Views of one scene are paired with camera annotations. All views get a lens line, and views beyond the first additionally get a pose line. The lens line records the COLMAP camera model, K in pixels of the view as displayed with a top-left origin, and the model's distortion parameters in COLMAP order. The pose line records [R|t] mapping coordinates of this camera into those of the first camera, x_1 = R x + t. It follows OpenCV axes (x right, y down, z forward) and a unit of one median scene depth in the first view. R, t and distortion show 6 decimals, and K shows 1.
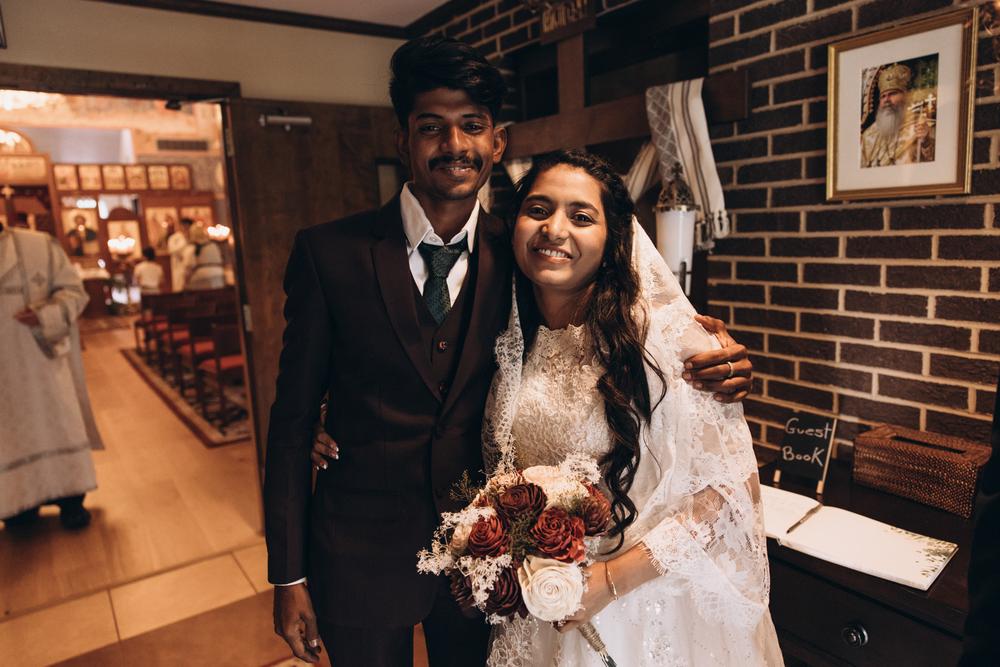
lens RADIAL K [[672.8, 0, 500.0], [0, 672.8, 333.5], [0, 0, 1]] dist [0.002917, 0.001891]
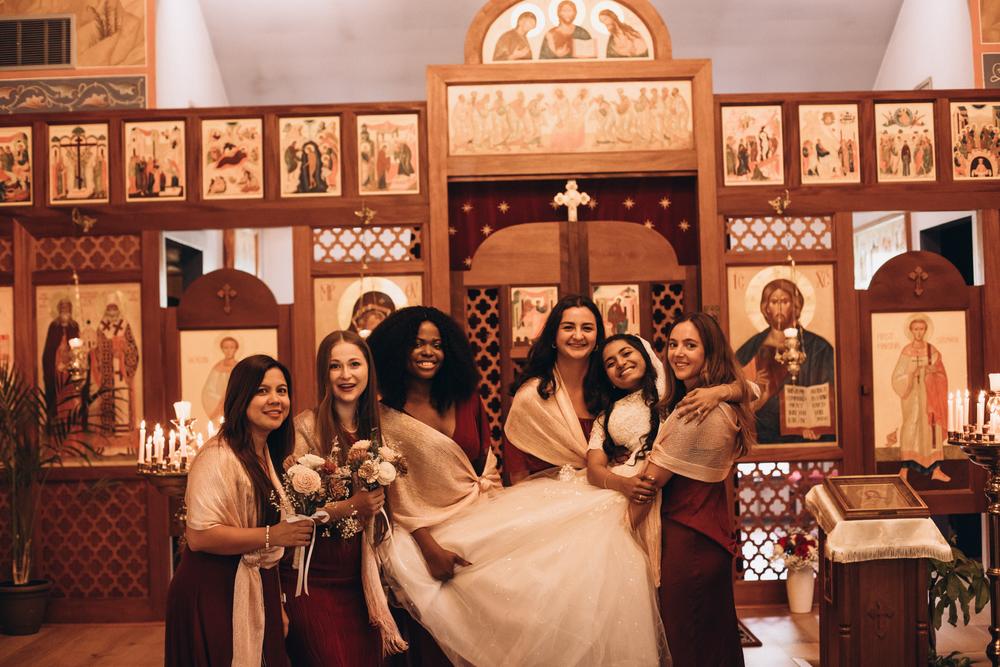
lens RADIAL K [[1404.6, 0, 500.0], [0, 1404.6, 333.5], [0, 0, 1]] dist [-0.139990, 0.158824]
pose [[0.827047, 0.011759, -0.562009, -0.399314], [-0.099898, 0.986942, -0.126360, -0.074617], [0.553184, 0.160649, 0.817422, 0.483835]]
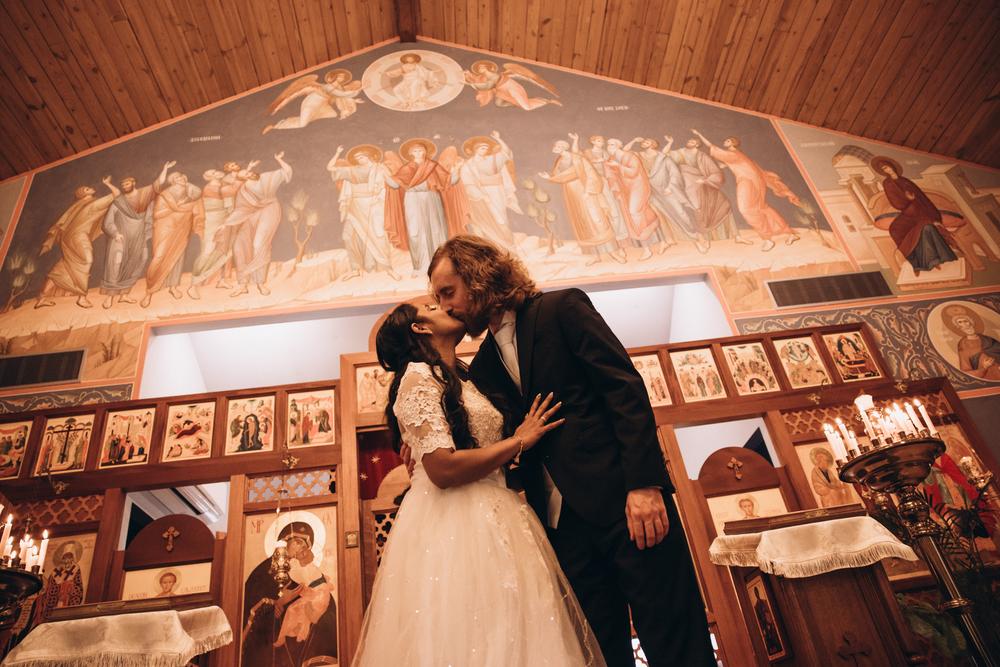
lens RADIAL K [[679.9, 0, 500.0], [0, 679.9, 333.5], [0, 0, 1]] dist [-0.110951, 0.090790]
pose [[0.837458, -0.359361, -0.411732, -0.505652], [0.017437, 0.770583, -0.637101, -0.023779], [0.546223, 0.526366, 0.651597, 0.698680]]
